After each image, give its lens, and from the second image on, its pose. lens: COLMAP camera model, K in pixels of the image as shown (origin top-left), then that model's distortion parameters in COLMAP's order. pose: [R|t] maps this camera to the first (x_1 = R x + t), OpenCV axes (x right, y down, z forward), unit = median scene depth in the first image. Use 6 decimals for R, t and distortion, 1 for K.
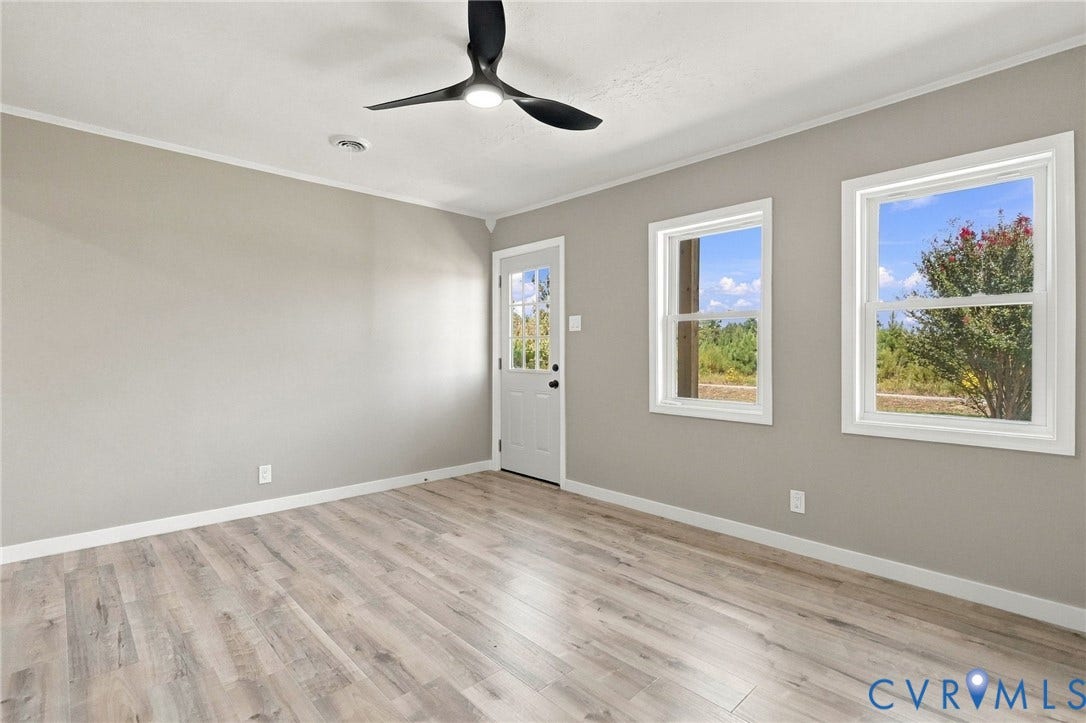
lens RADIAL K [[509.4, 0, 537.3], [0, 509.4, 356.2], [0, 0, 1]] dist [0.003419, -0.000297]
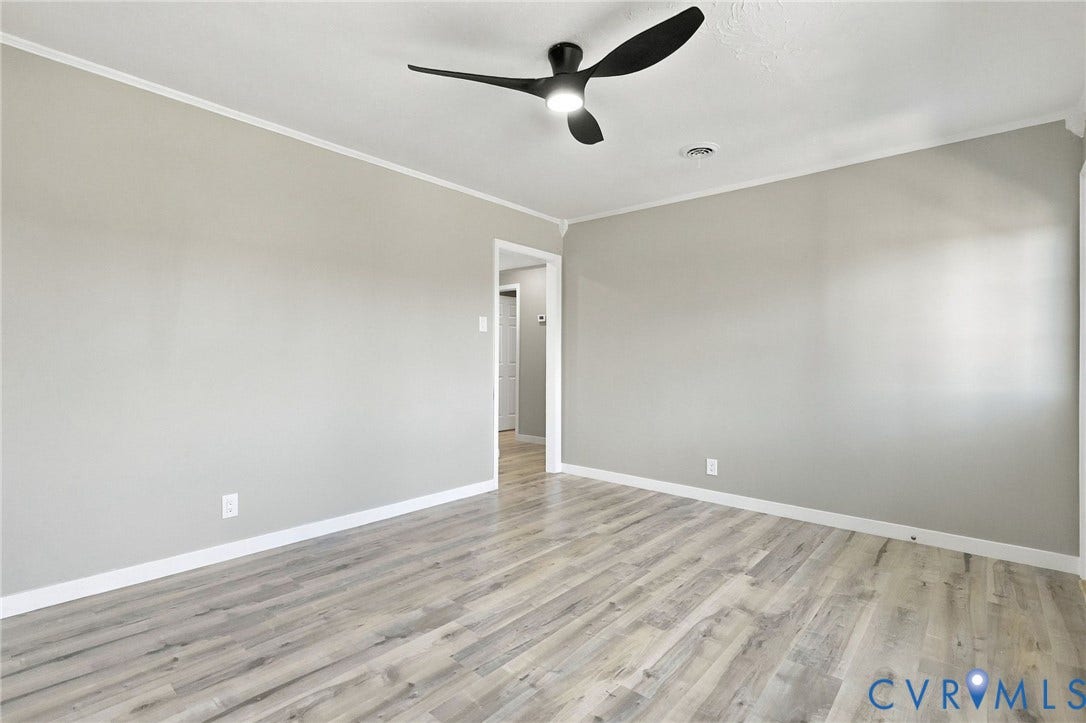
lens RADIAL K [[509.4, 0, 537.3], [0, 509.4, 356.2], [0, 0, 1]] dist [0.003419, -0.000297]
pose [[0.099515, -0.006452, -0.995015, 0.555092], [-0.011962, 0.999899, -0.007680, 0.002587], [0.994964, 0.012667, 0.099428, 0.522744]]
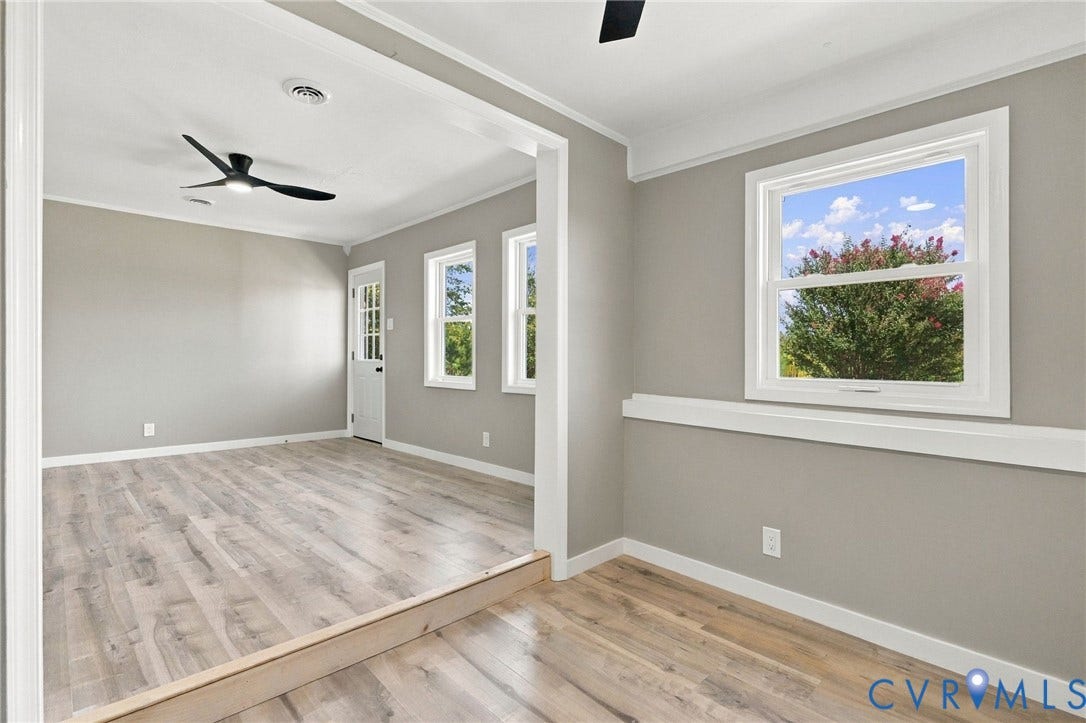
lens RADIAL K [[502.1, 0, 535.6], [0, 502.1, 354.5], [0, 0, 1]] dist [0.001566, -0.000214]
pose [[0.999895, 0.000225, 0.014486, 0.530321], [-0.000003, 0.999882, -0.015362, 0.045205], [-0.014488, 0.015360, 0.999777, -0.420261]]
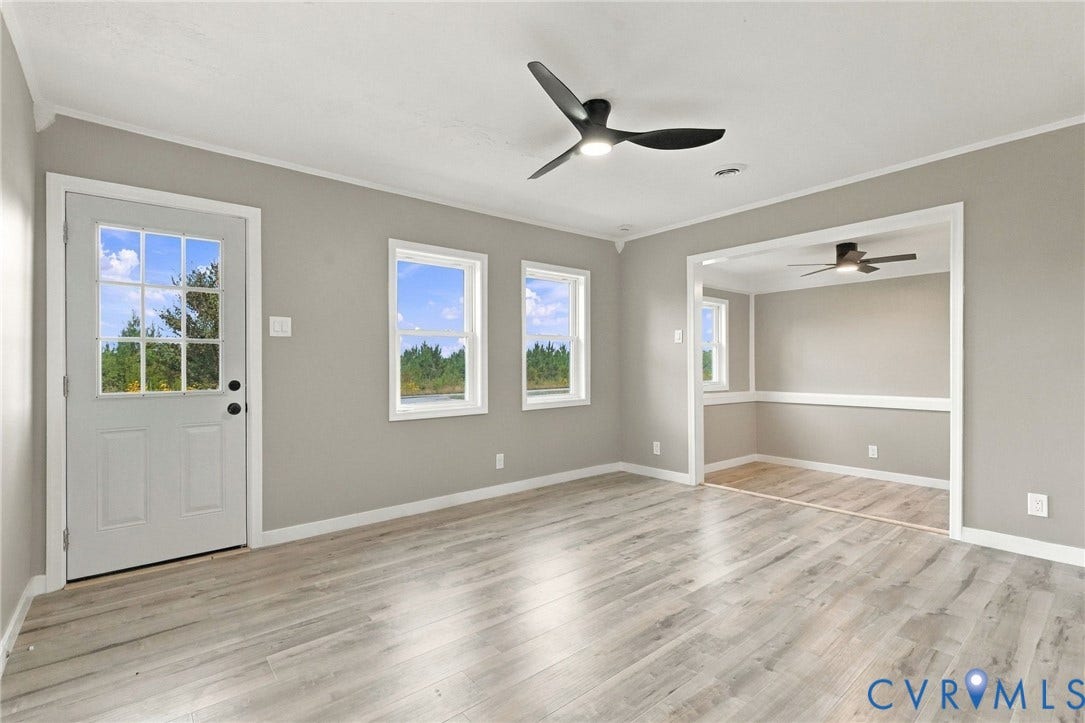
lens RADIAL K [[498.4, 0, 534.9], [0, 498.4, 363.9], [0, 0, 1]] dist [-0.001425, -0.000428]
pose [[0.063773, -0.004847, 0.997953, -0.787108], [0.011811, 0.999922, 0.004101, -0.006550], [-0.997895, 0.011525, 0.063825, 0.660230]]
